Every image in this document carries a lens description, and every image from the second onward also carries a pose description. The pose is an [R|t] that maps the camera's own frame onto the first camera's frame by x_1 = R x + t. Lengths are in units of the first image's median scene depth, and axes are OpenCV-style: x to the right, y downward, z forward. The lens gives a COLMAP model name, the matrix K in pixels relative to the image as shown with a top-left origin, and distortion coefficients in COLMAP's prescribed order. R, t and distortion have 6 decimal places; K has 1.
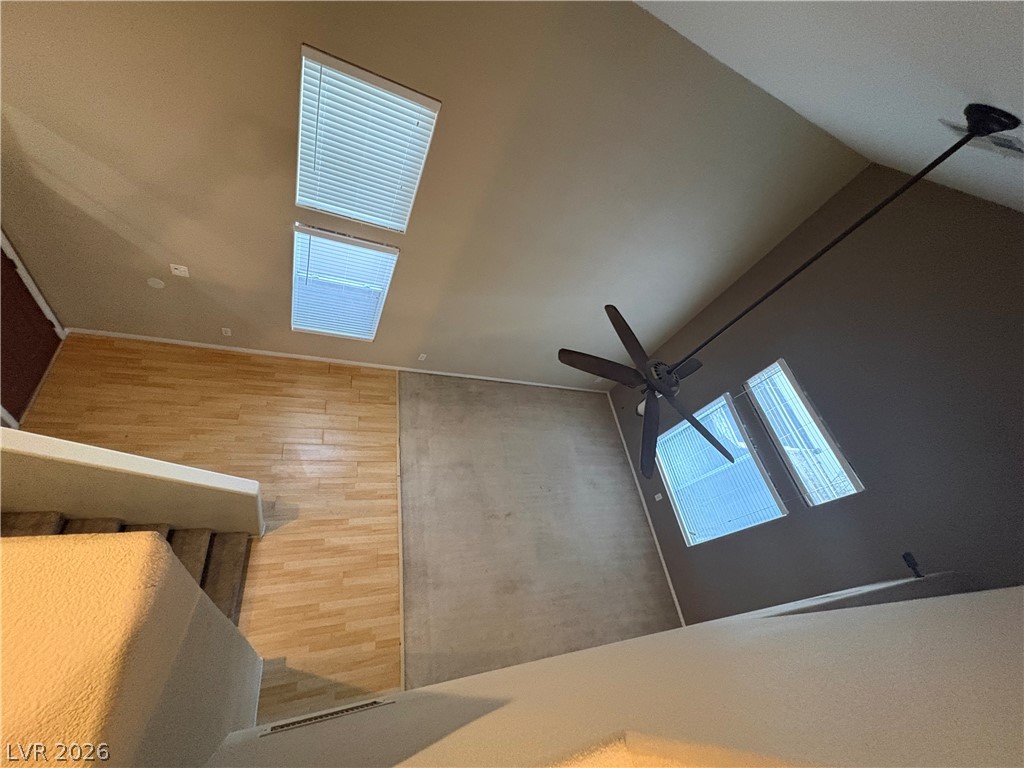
lens RADIAL K [[409.9, 0, 512.0], [0, 409.9, 384.0], [0, 0, 1]] dist [0.001146, 0.000065]
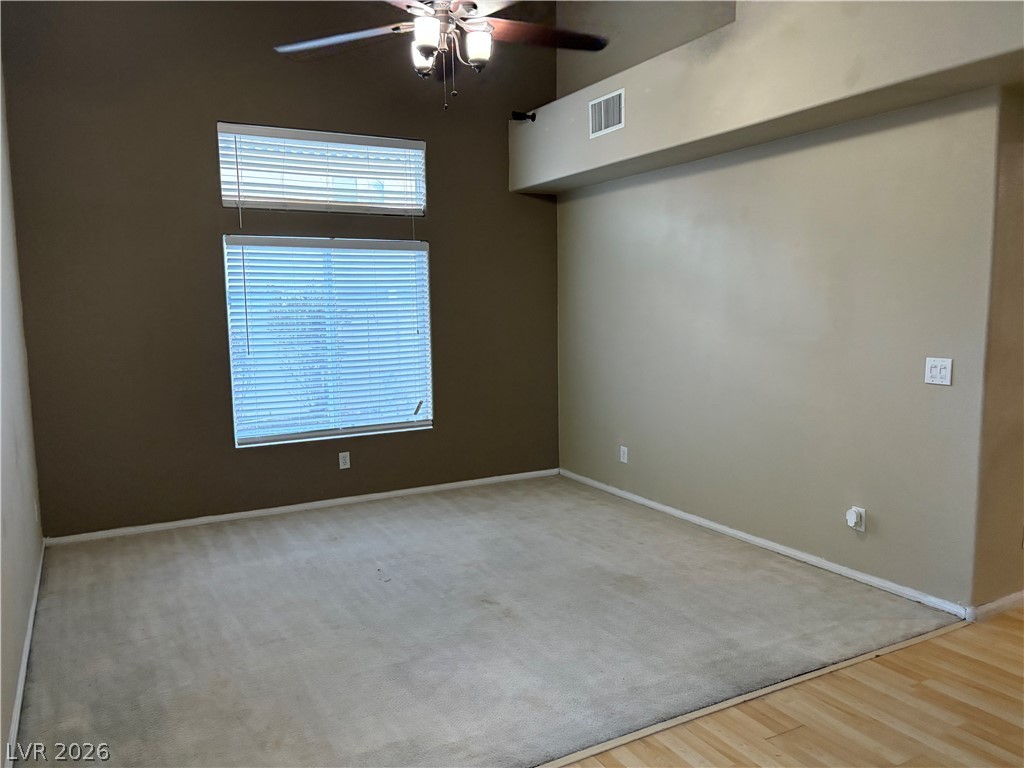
lens RADIAL K [[772.6, 0, 512.0], [0, 772.6, 384.0], [0, 0, 1]] dist [0.002511, 0.001004]
pose [[-0.285229, -0.519035, 0.805759, -0.561745], [0.700030, 0.461416, 0.545026, -0.197571], [-0.654677, 0.719513, 0.231731, 0.699325]]
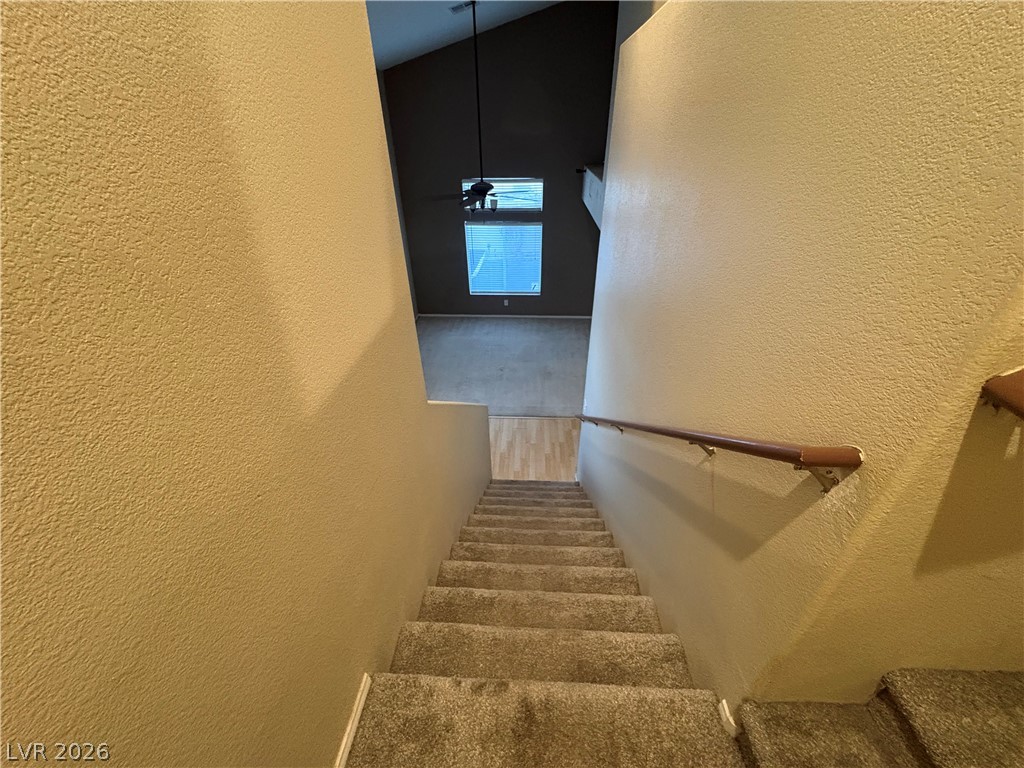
lens RADIAL K [[409.9, 0, 512.0], [0, 409.9, 384.0], [0, 0, 1]] dist [0.001146, 0.000065]
pose [[0.206194, -0.835894, 0.508690, -0.806130], [0.852903, 0.408345, 0.325286, -0.089046], [-0.479626, 0.366791, 0.797134, -0.115271]]
